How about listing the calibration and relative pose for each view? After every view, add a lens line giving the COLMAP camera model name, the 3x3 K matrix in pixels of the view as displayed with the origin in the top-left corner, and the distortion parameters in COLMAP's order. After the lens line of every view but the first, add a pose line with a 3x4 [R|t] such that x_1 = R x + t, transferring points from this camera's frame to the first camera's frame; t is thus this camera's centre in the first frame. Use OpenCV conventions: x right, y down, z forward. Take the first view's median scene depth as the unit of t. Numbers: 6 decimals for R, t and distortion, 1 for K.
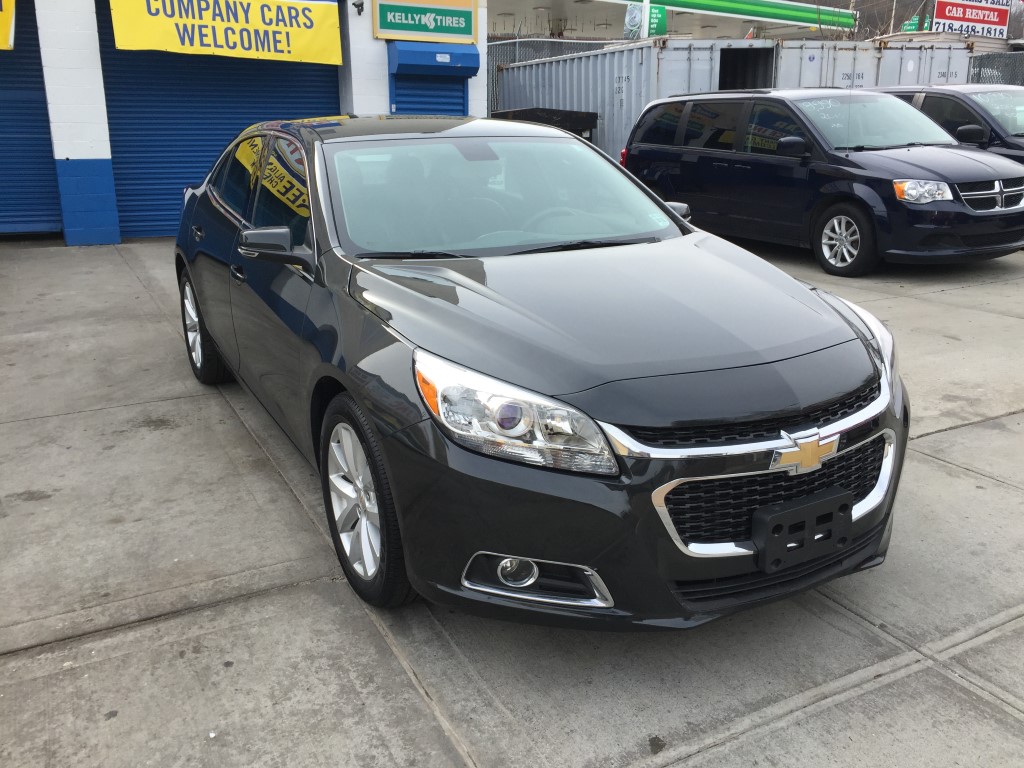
lens RADIAL K [[875.4, 0, 507.0], [0, 875.4, 383.9], [0, 0, 1]] dist [0.089083, -0.125304]
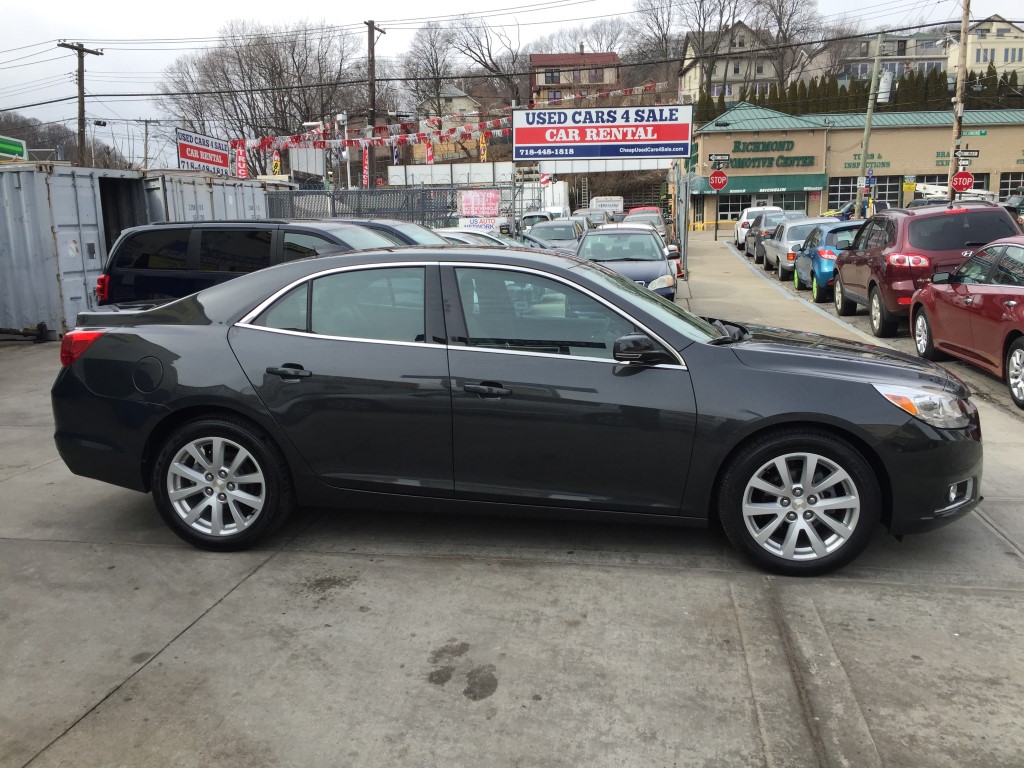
lens RADIAL K [[875.4, 0, 506.1], [0, 875.4, 387.0], [0, 0, 1]] dist [0.089083, -0.125304]
pose [[0.598047, -0.139284, 0.789265, -1.166374], [0.240649, 0.970549, -0.011070, -0.114067], [-0.764479, 0.196556, 0.613953, 0.338775]]
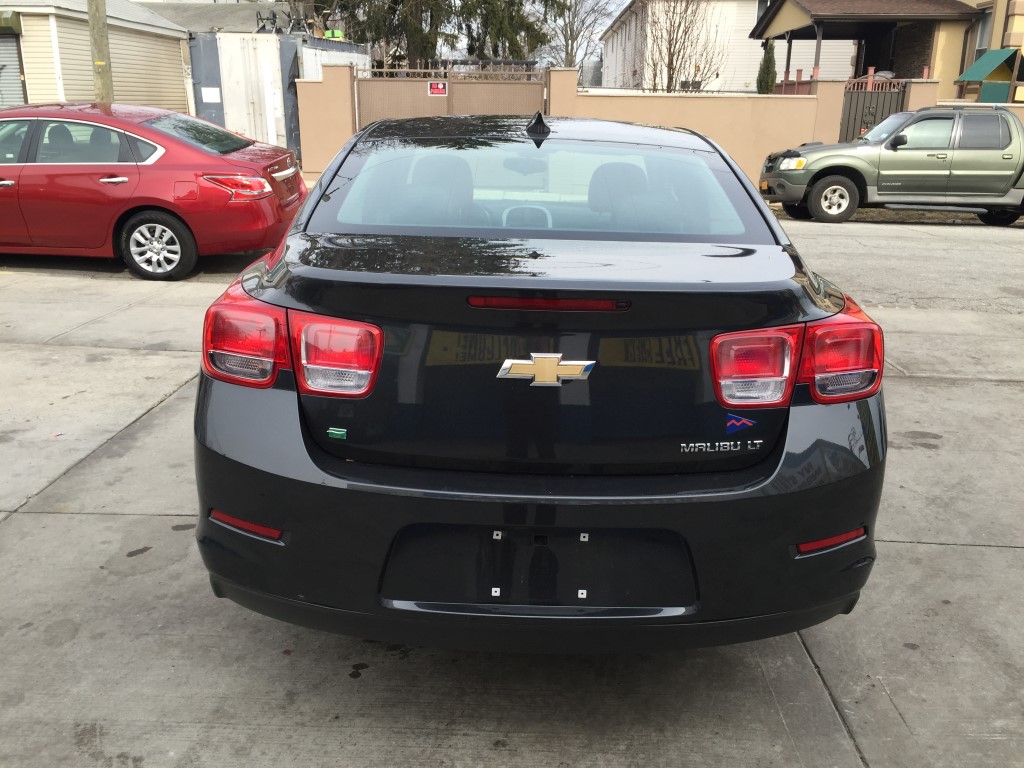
lens RADIAL K [[875.4, 0, 516.3], [0, 875.4, 381.9], [0, 0, 1]] dist [0.089083, -0.125304]
pose [[-0.877547, -0.151427, 0.454952, -0.615333], [0.118784, 0.850593, 0.512233, -0.608501], [-0.464545, 0.503549, -0.728448, 2.034878]]
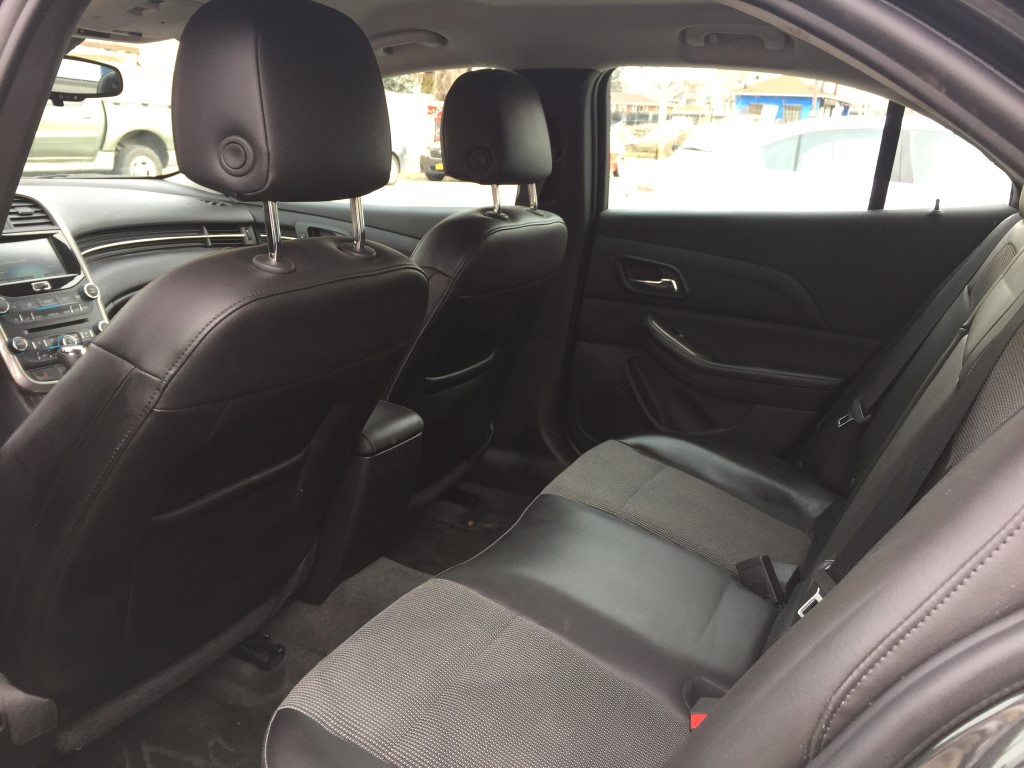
lens RADIAL K [[875.4, 0, 505.5], [0, 875.4, 379.5], [0, 0, 1]] dist [0.089083, -0.125304]
pose [[-0.822560, 0.122322, -0.555367, 0.043334], [-0.203556, 0.848554, 0.488387, -0.369728], [0.530999, 0.514775, -0.673087, 1.476872]]
